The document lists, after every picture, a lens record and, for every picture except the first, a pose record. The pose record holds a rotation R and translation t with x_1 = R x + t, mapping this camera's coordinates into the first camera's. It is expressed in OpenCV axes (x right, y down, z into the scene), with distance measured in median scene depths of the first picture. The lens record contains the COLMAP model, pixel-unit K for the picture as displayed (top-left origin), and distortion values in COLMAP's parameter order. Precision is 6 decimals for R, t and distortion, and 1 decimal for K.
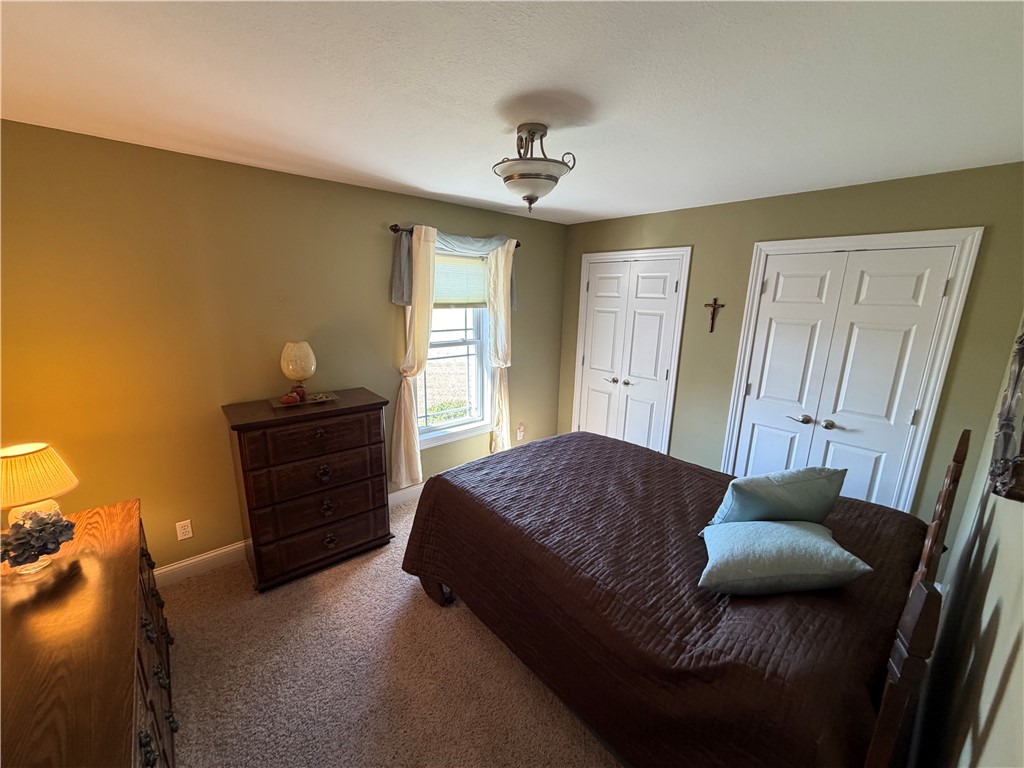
lens RADIAL K [[406.8, 0, 509.4], [0, 406.8, 386.5], [0, 0, 1]] dist [-0.000933, -0.000433]
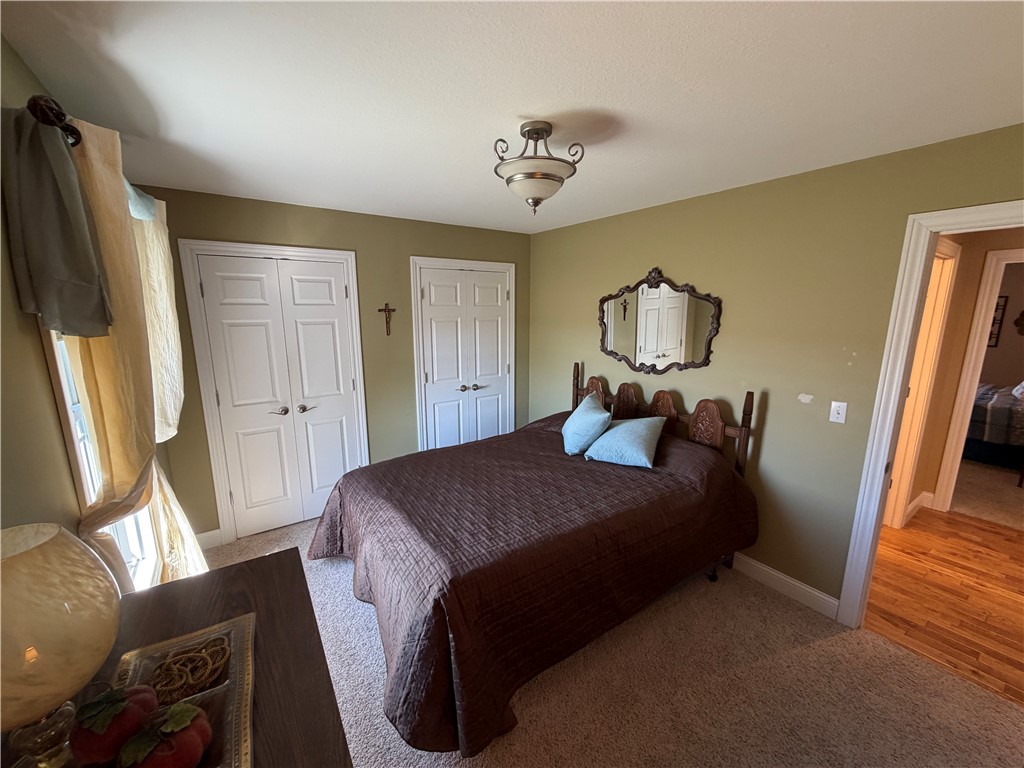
lens RADIAL K [[406.8, 0, 509.8], [0, 406.8, 382.7], [0, 0, 1]] dist [-0.000933, -0.000433]
pose [[0.115931, -0.205952, 0.971671, -0.547081], [0.225610, 0.958157, 0.176170, -0.132882], [-0.967295, 0.198795, 0.157545, 0.560338]]
